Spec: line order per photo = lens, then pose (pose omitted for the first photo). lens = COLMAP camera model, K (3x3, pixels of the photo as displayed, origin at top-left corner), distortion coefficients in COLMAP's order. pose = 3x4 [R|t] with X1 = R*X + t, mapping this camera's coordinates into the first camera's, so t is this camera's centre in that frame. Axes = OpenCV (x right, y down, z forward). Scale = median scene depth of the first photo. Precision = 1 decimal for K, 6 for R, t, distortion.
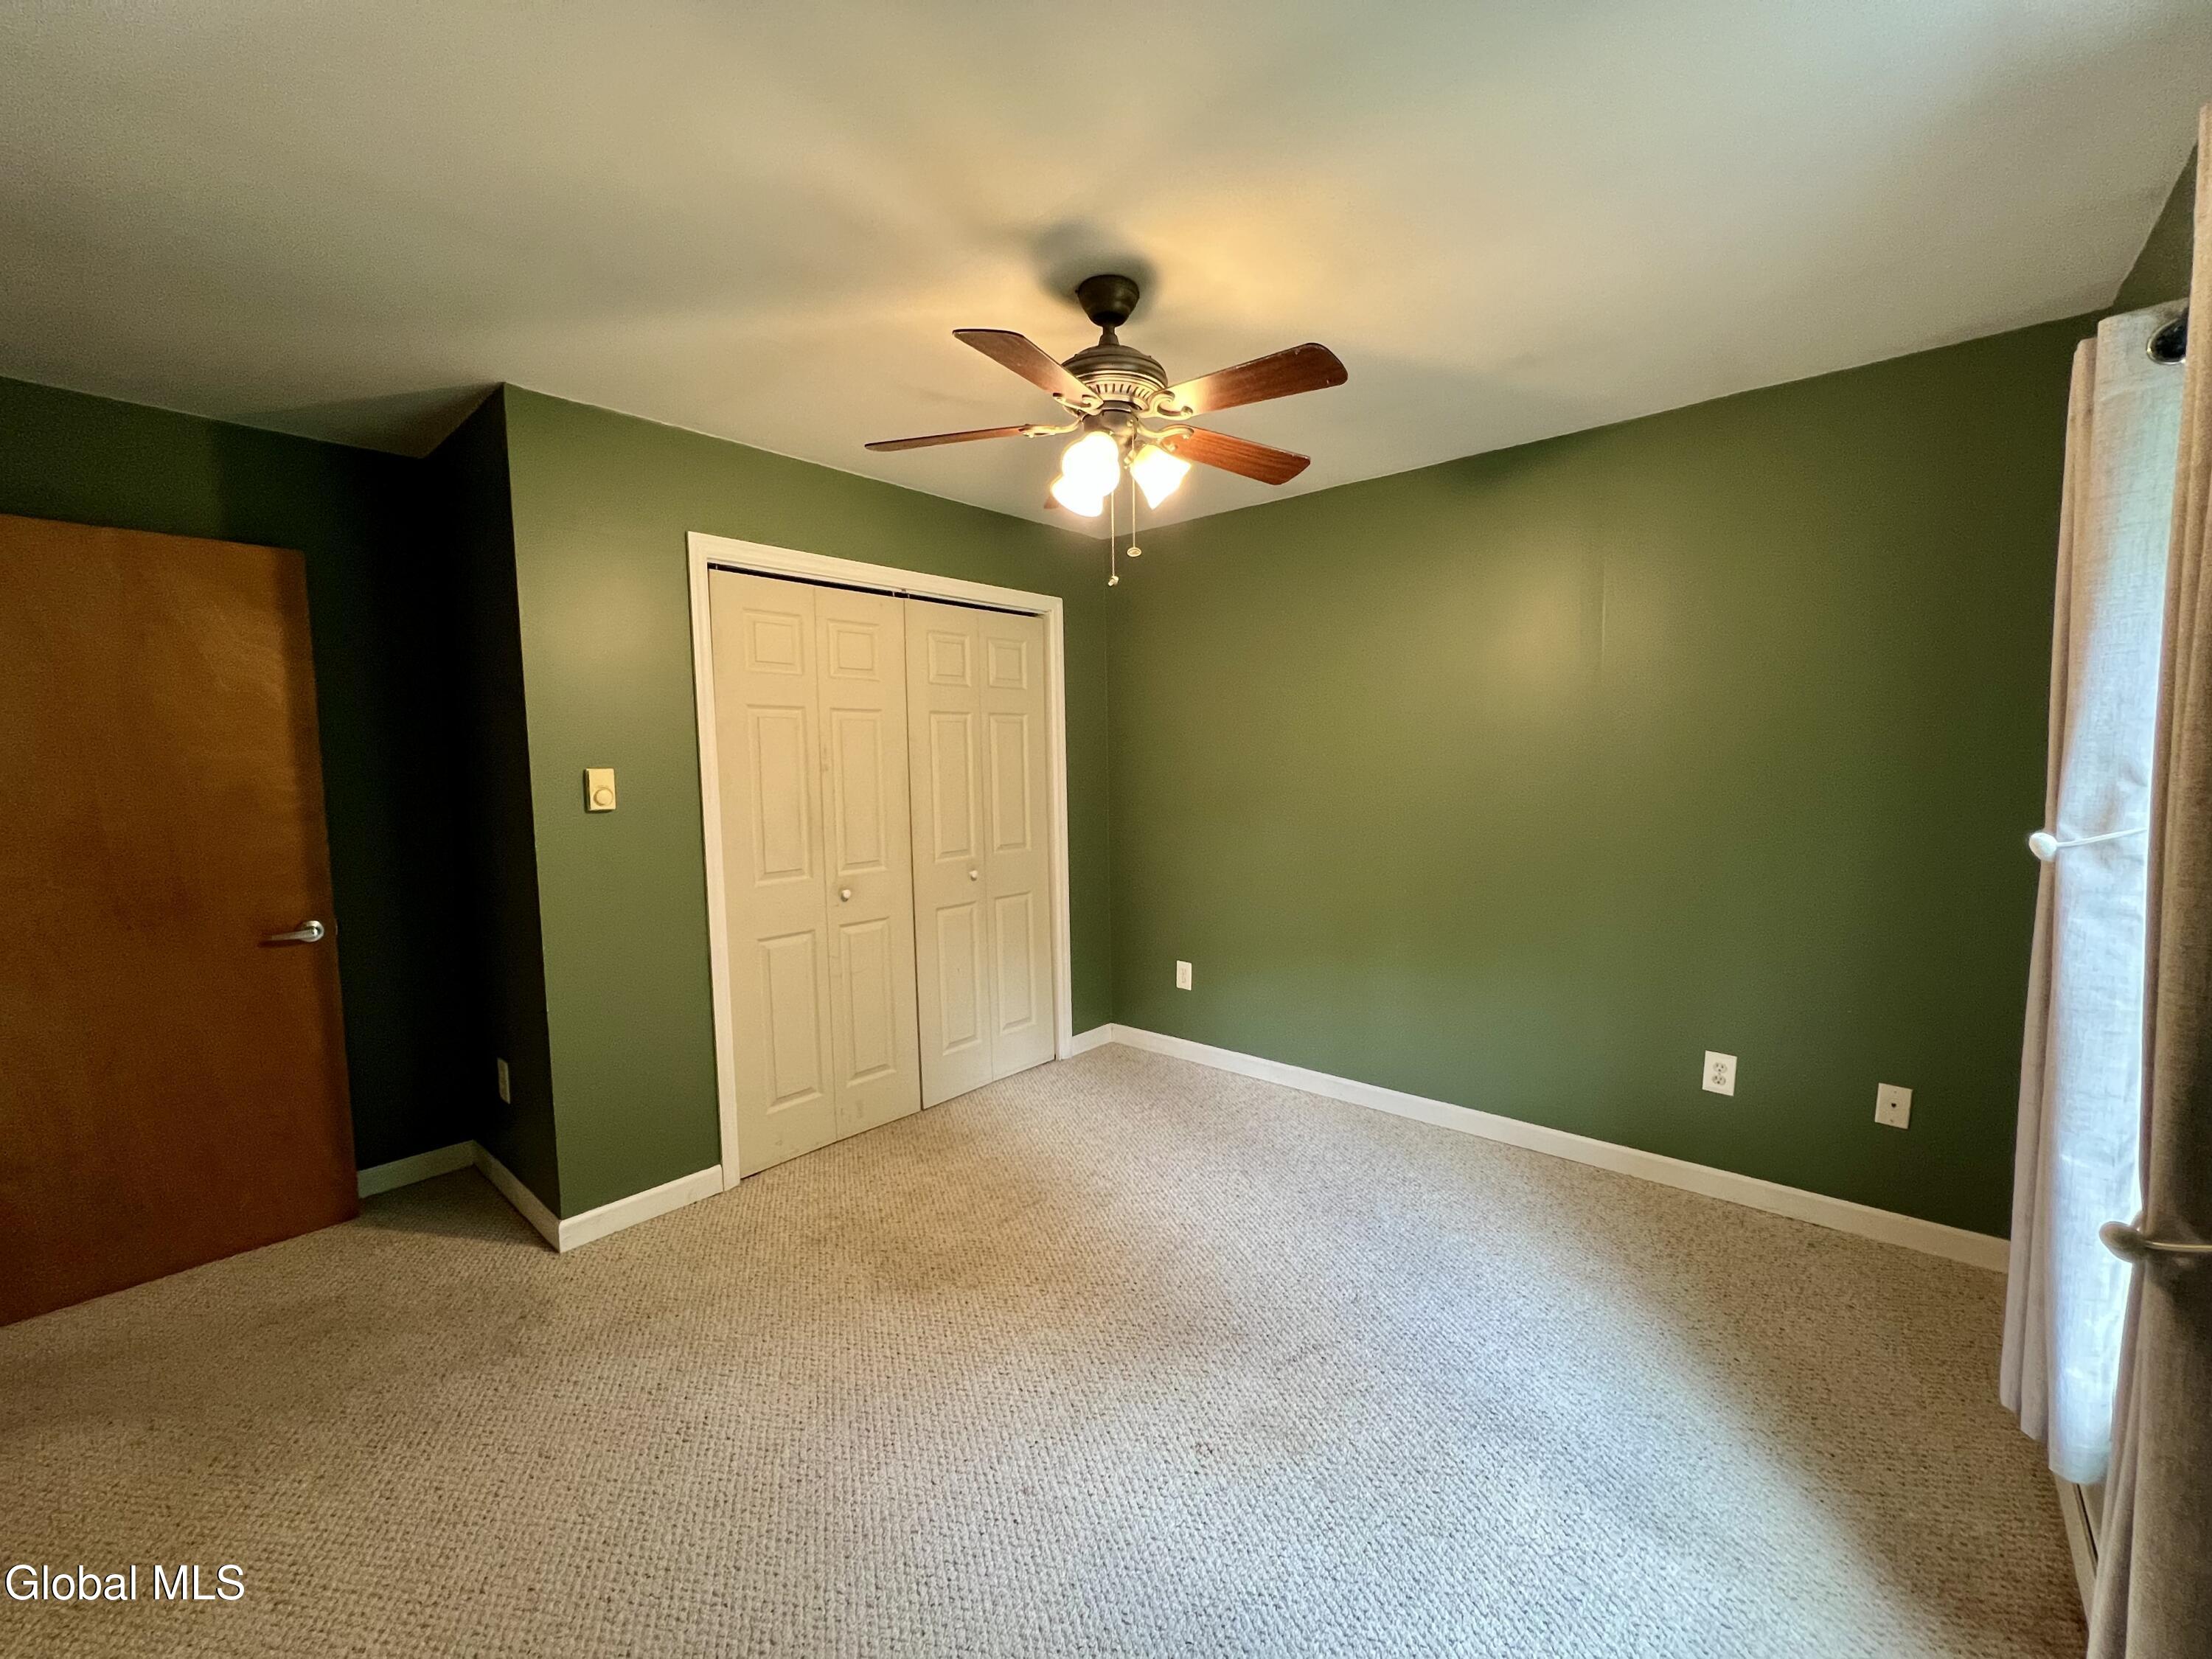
lens RADIAL K [[934.1, 0, 1106.2], [0, 934.1, 841.5], [0, 0, 1]] dist [-0.000721, -0.000037]
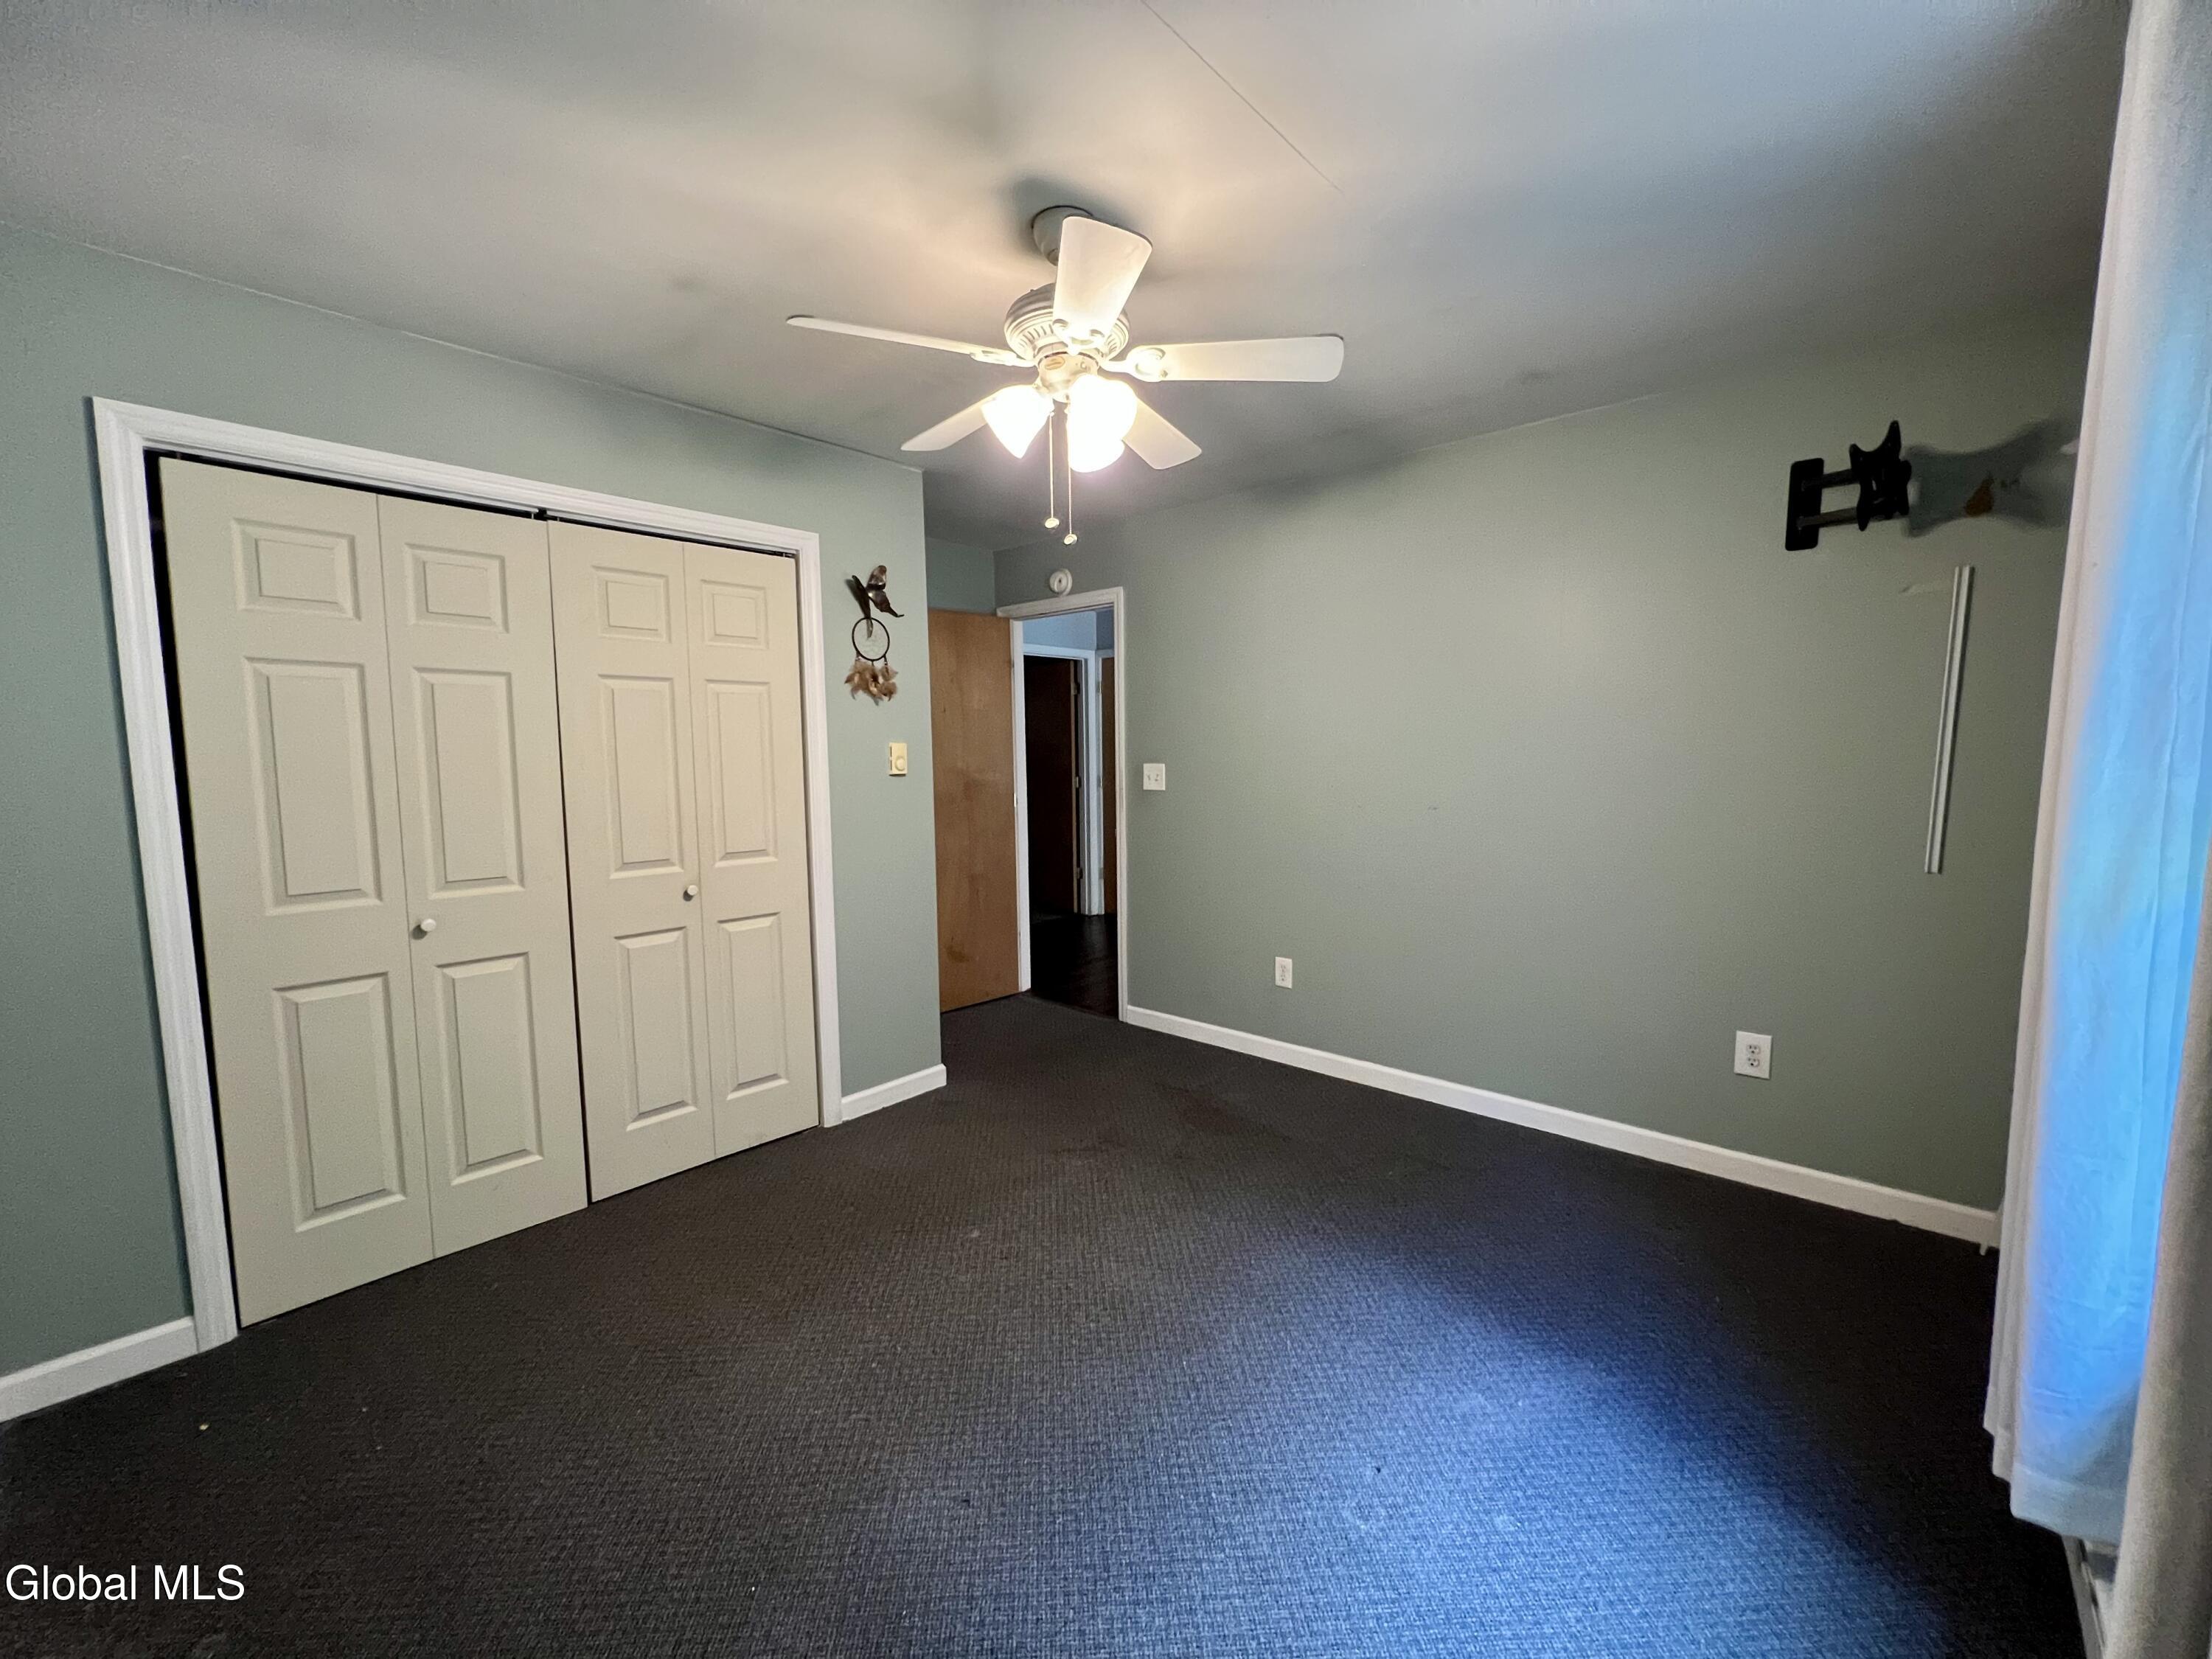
lens RADIAL K [[886.6, 0, 1106.5], [0, 886.6, 818.3], [0, 0, 1]] dist [0.002693, 0.000399]
pose [[0.998610, 0.015251, -0.050454, 0.140155], [-0.015216, 0.999884, 0.001068, -0.017714], [0.050465, -0.000298, 0.998726, 0.174771]]
